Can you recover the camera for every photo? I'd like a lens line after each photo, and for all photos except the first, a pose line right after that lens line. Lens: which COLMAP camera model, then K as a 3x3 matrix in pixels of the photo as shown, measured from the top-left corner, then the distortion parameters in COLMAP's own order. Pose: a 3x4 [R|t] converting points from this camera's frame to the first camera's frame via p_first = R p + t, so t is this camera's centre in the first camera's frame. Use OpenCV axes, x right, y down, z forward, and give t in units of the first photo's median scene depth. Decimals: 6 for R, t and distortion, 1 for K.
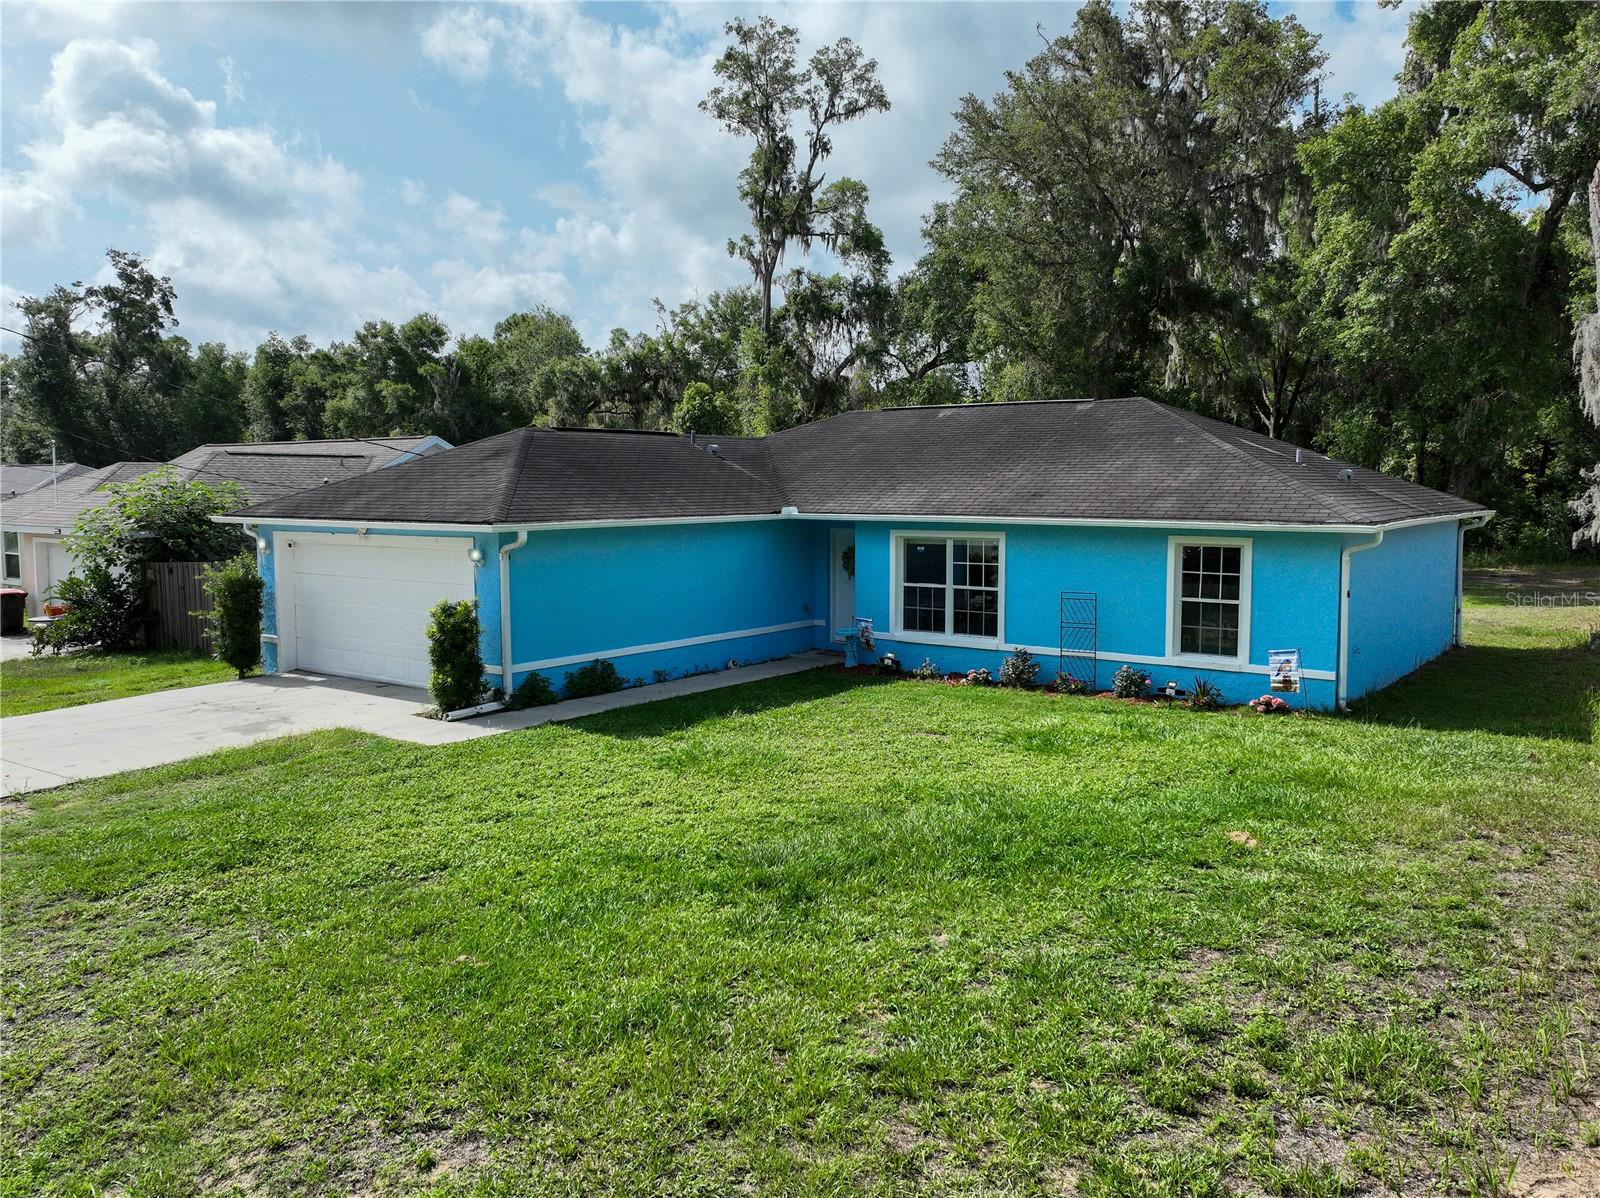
lens RADIAL K [[1218.4, 0, 819.3], [0, 1218.4, 557.1], [0, 0, 1]] dist [0.007375, -0.001325]
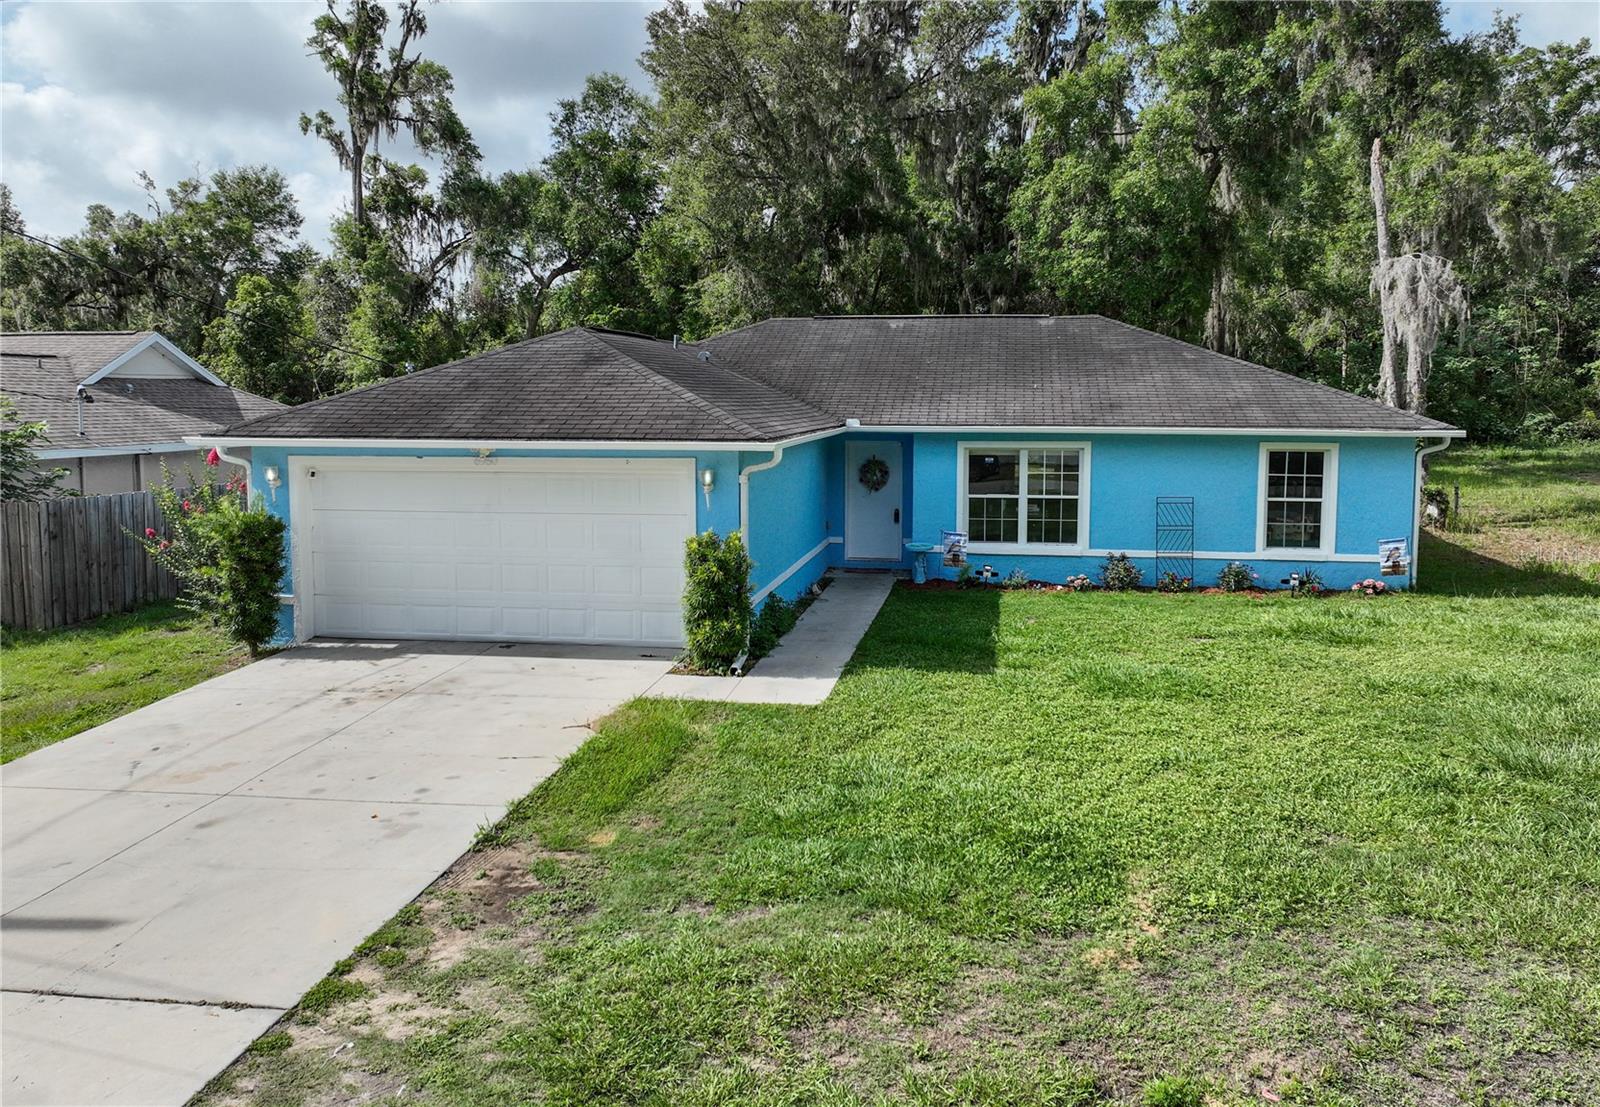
lens RADIAL K [[1192.8, 0, 836.3], [0, 1192.8, 485.2], [0, 0, 1]] dist [0.004957, 0.002806]
pose [[0.883525, -0.033168, 0.467208, -0.489741], [0.025568, 0.999418, 0.022599, -0.011335], [-0.467686, -0.008021, 0.883858, 0.197045]]
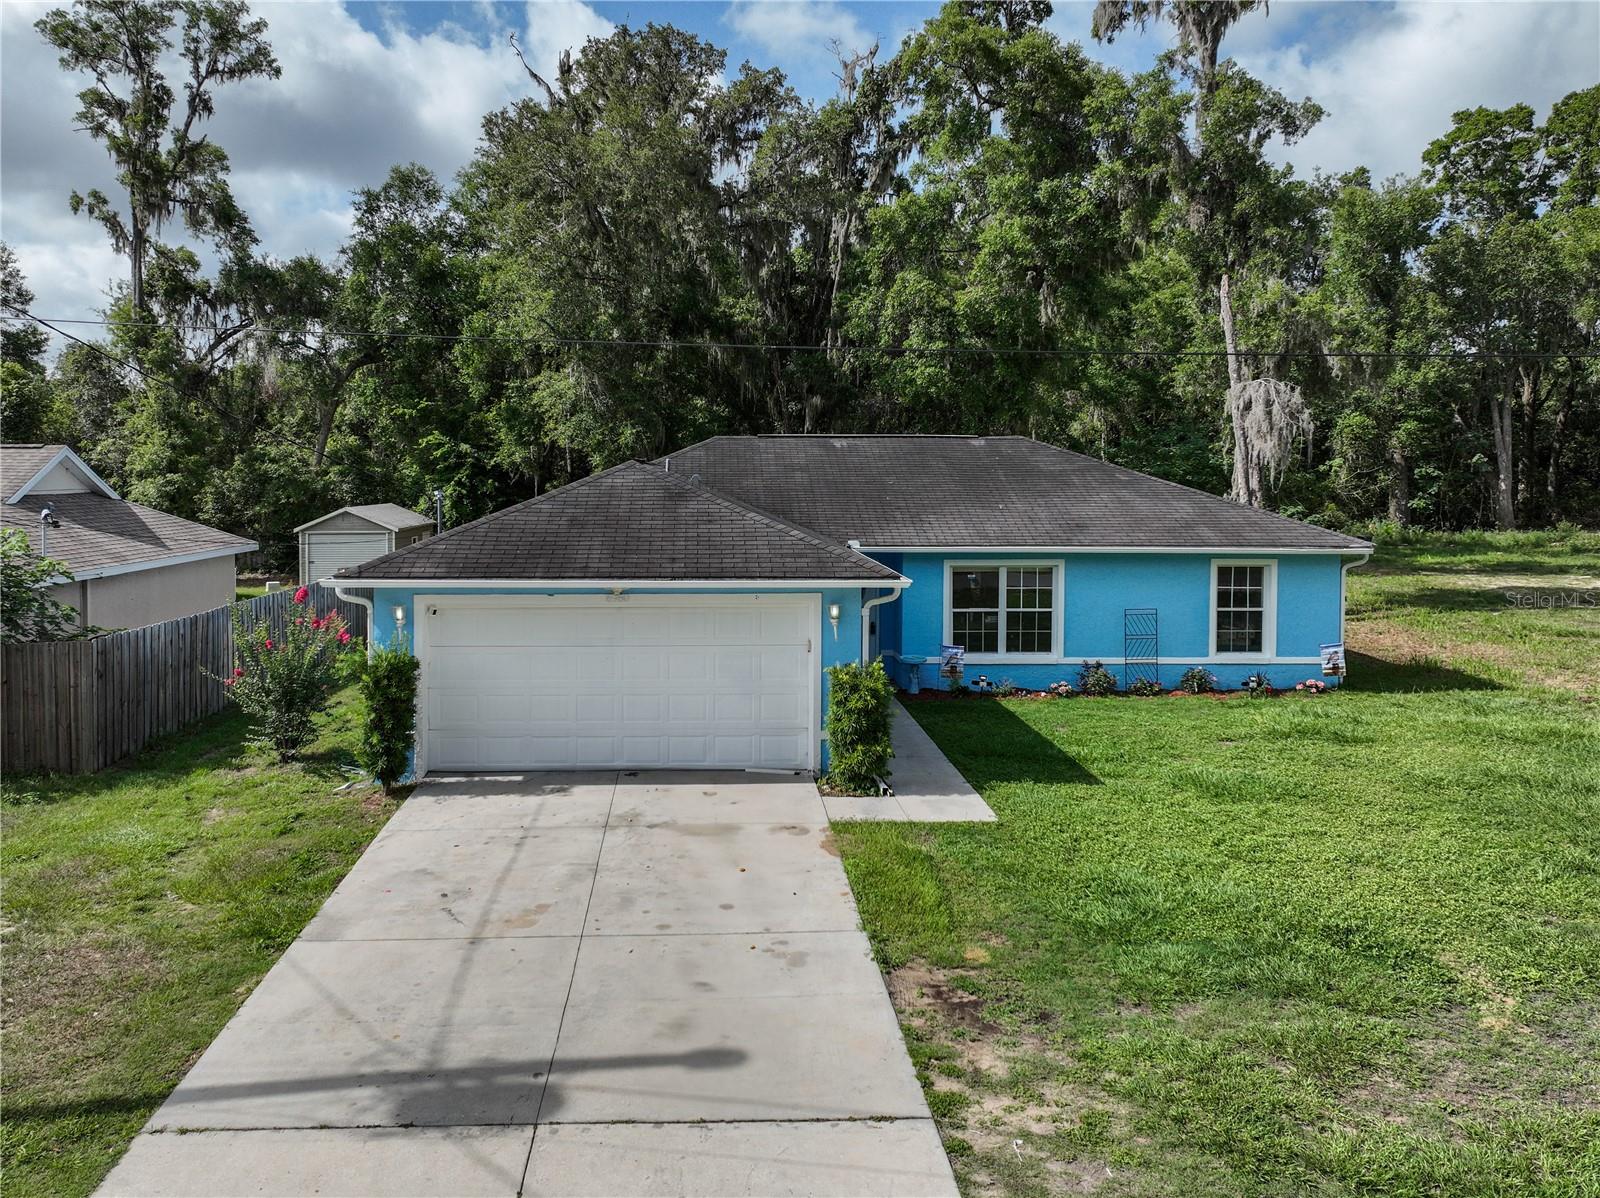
lens RADIAL K [[1218.4, 0, 740.4], [0, 1218.4, 504.5], [0, 0, 1]] dist [0.007375, -0.001325]
pose [[0.794544, -0.013219, 0.607063, -0.743217], [0.034147, 0.999154, -0.022936, -0.053305], [-0.606246, 0.038954, 0.794323, 0.265490]]
